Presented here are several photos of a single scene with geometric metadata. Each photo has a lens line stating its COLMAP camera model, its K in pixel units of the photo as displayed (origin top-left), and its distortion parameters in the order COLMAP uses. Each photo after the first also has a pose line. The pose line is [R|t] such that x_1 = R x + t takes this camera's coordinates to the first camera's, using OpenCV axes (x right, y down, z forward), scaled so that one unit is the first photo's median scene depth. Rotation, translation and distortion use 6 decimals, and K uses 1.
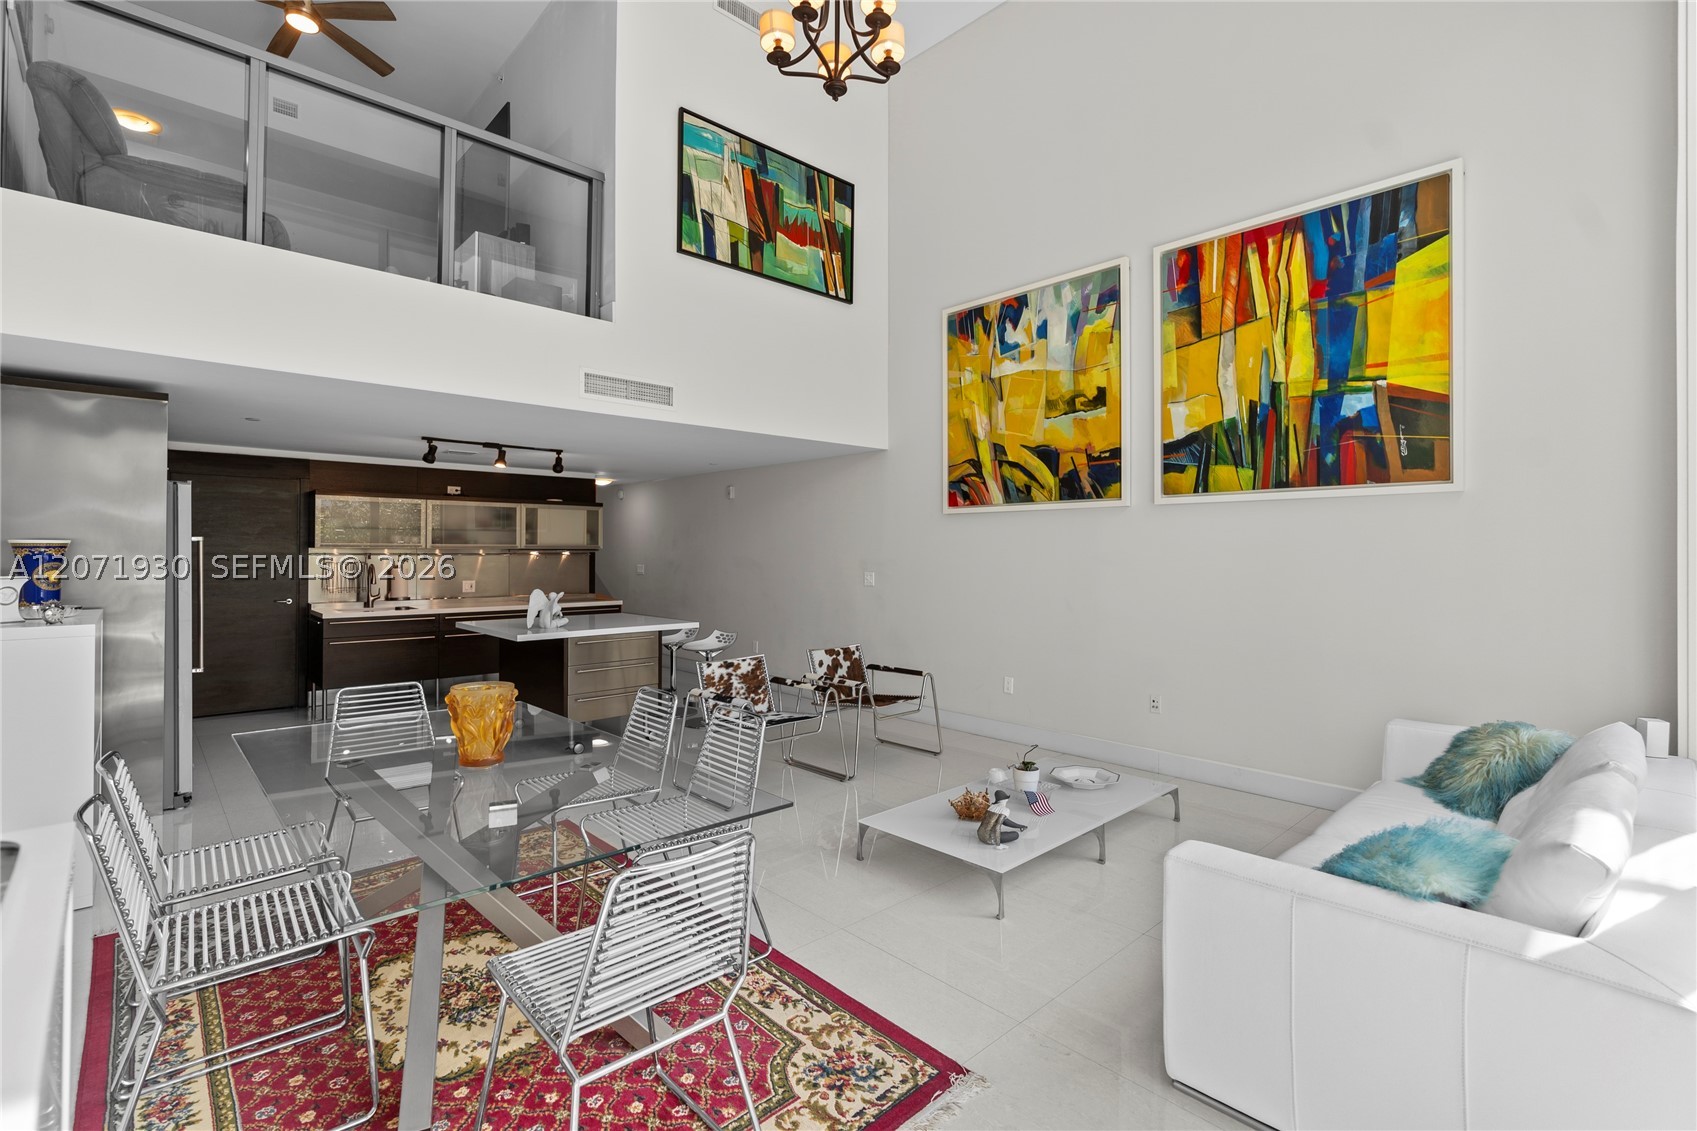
lens RADIAL K [[770.9, 0, 859.9], [0, 770.9, 552.9], [0, 0, 1]] dist [-0.010533, 0.000010]
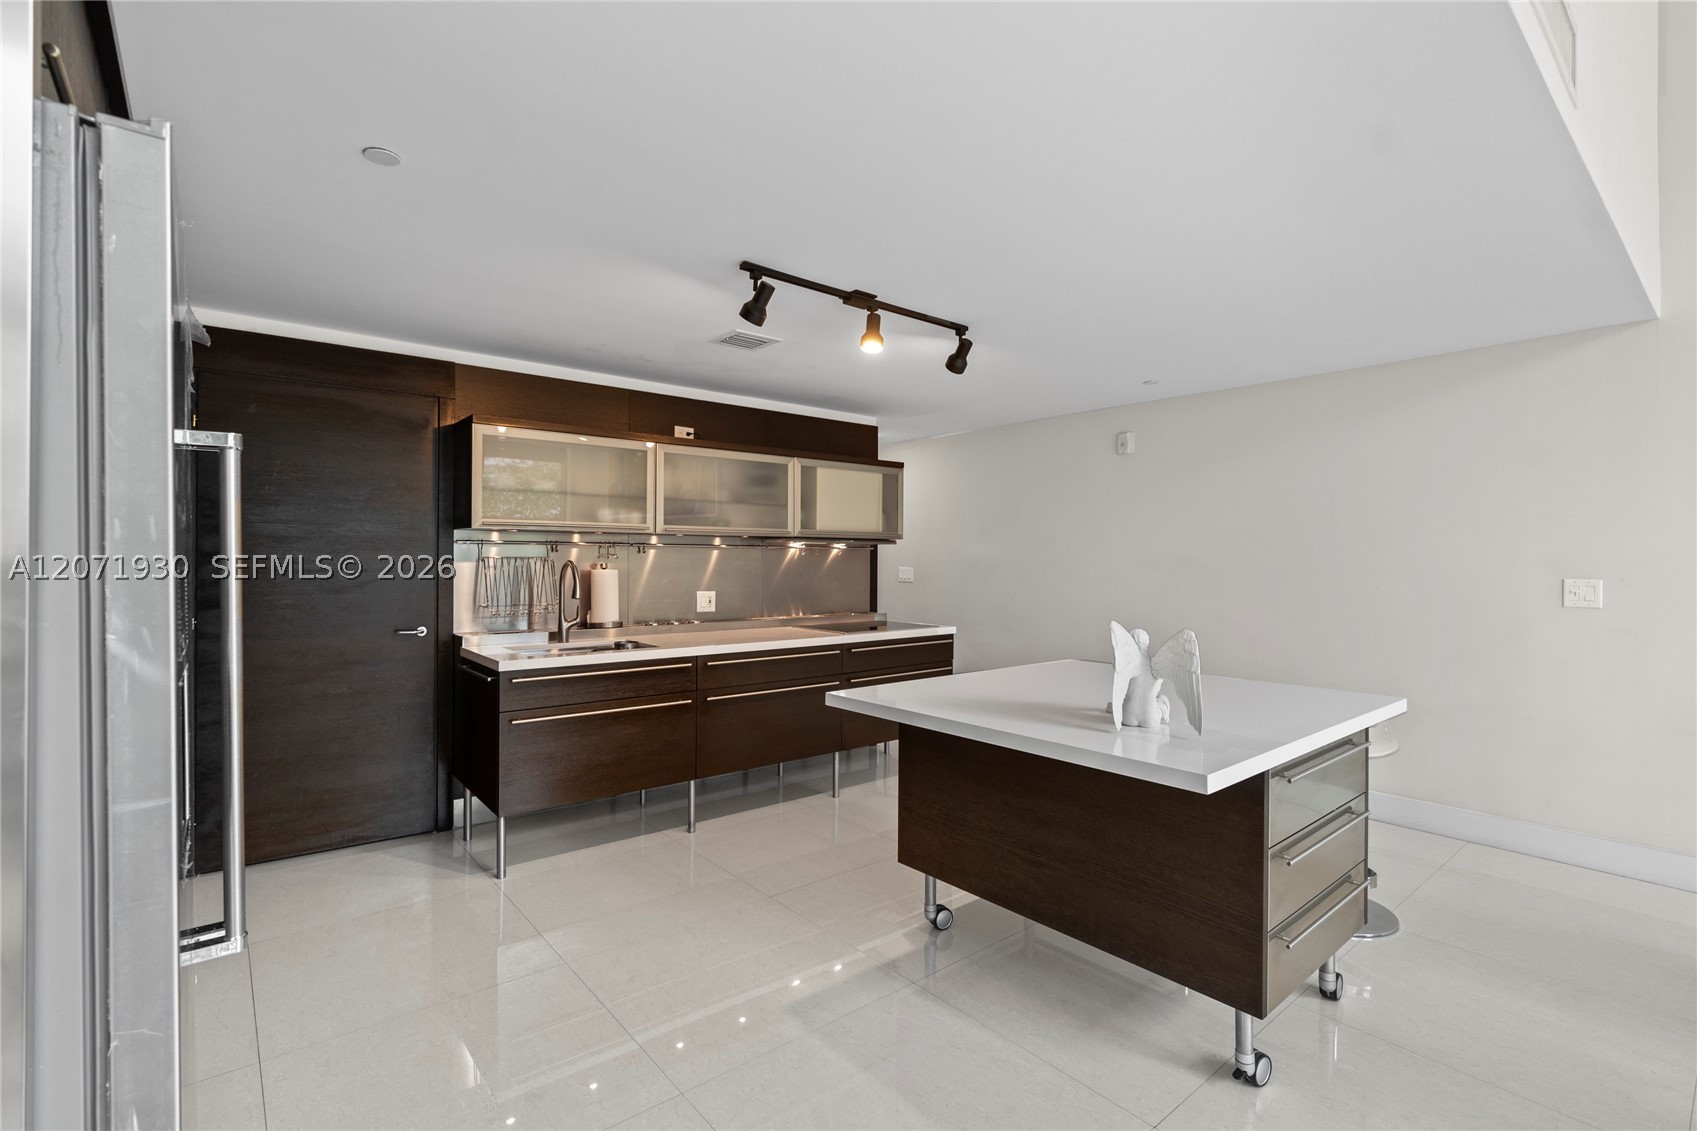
lens RADIAL K [[770.9, 0, 843.8], [0, 770.9, 568.3], [0, 0, 1]] dist [-0.010533, 0.000010]
pose [[0.997165, 0.003641, -0.075164, -0.520680], [-0.002548, 0.999890, 0.014625, 0.014346], [0.075209, -0.014392, 0.997064, 0.620878]]
